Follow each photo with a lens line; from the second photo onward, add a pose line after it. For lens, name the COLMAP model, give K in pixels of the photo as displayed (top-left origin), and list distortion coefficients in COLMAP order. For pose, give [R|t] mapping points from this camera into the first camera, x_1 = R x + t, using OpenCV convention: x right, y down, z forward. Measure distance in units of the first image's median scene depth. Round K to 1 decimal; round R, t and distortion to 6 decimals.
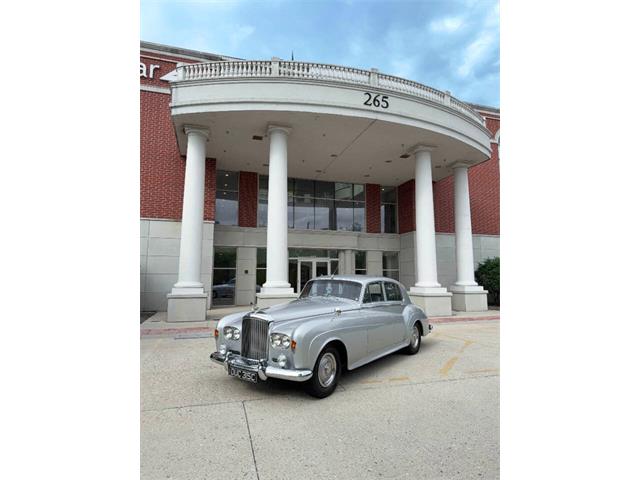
lens RADIAL K [[332.2, 0, 316.6], [0, 332.2, 234.0], [0, 0, 1]] dist [0.055575, -0.000597]
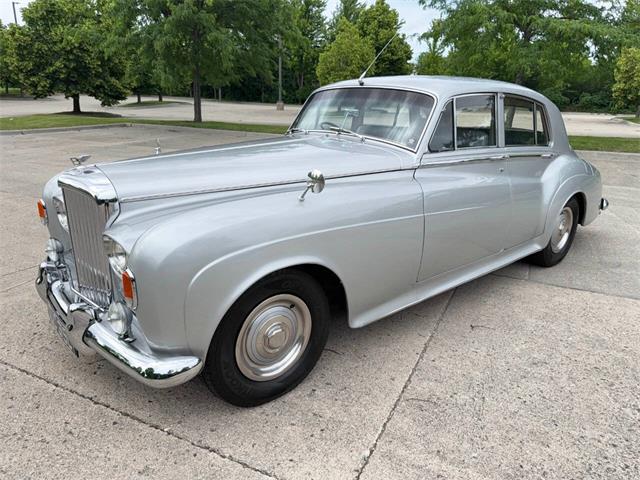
lens RADIAL K [[454.6, 0, 320.6], [0, 454.6, 240.0], [0, 0, 1]] dist [0.032530, -0.043471]
pose [[0.975945, 0.080651, -0.202553, 0.111895], [0.010516, 0.910567, 0.413229, 0.073679], [0.217765, -0.405418, 0.887814, 0.413385]]
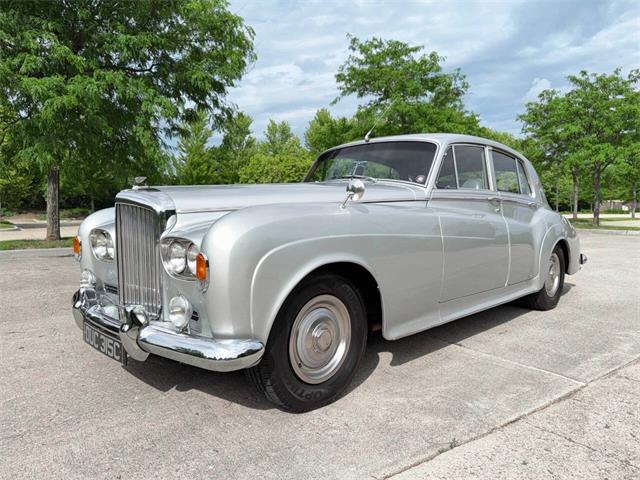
lens RADIAL K [[454.6, 0, 324.5], [0, 454.6, 242.5], [0, 0, 1]] dist [0.032530, -0.043471]
pose [[0.989216, 0.009136, -0.146180, 0.072026], [0.020668, 0.979359, 0.201068, 0.132427], [0.144999, -0.201921, 0.968609, 0.355170]]
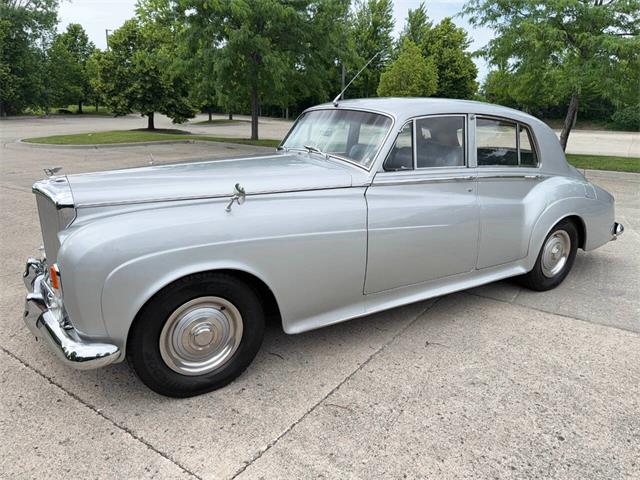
lens RADIAL K [[454.6, 0, 321.2], [0, 454.6, 239.6], [0, 0, 1]] dist [0.032530, -0.043471]
pose [[0.934164, 0.111996, -0.338813, 0.216913], [0.025296, 0.926300, 0.375936, 0.070327], [0.355946, -0.359756, 0.862484, 0.419781]]
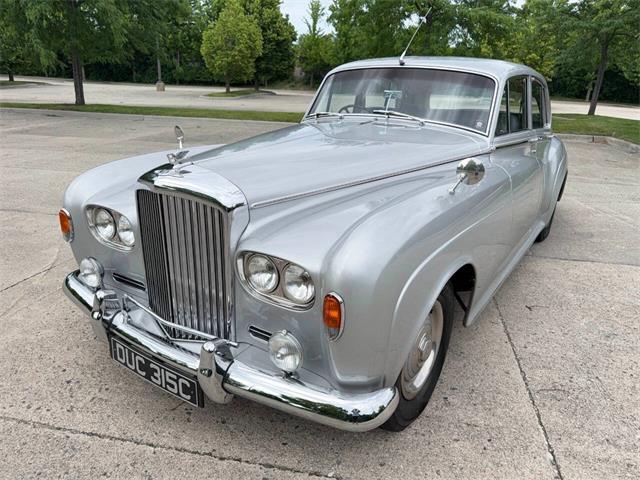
lens RADIAL K [[454.6, 0, 323.5], [0, 454.6, 241.7], [0, 0, 1]] dist [0.032530, -0.043471]
pose [[0.998498, 0.009530, 0.053947, -0.057779], [-0.032606, 0.894705, 0.445465, 0.082194], [-0.044021, -0.446556, 0.893672, 0.439240]]
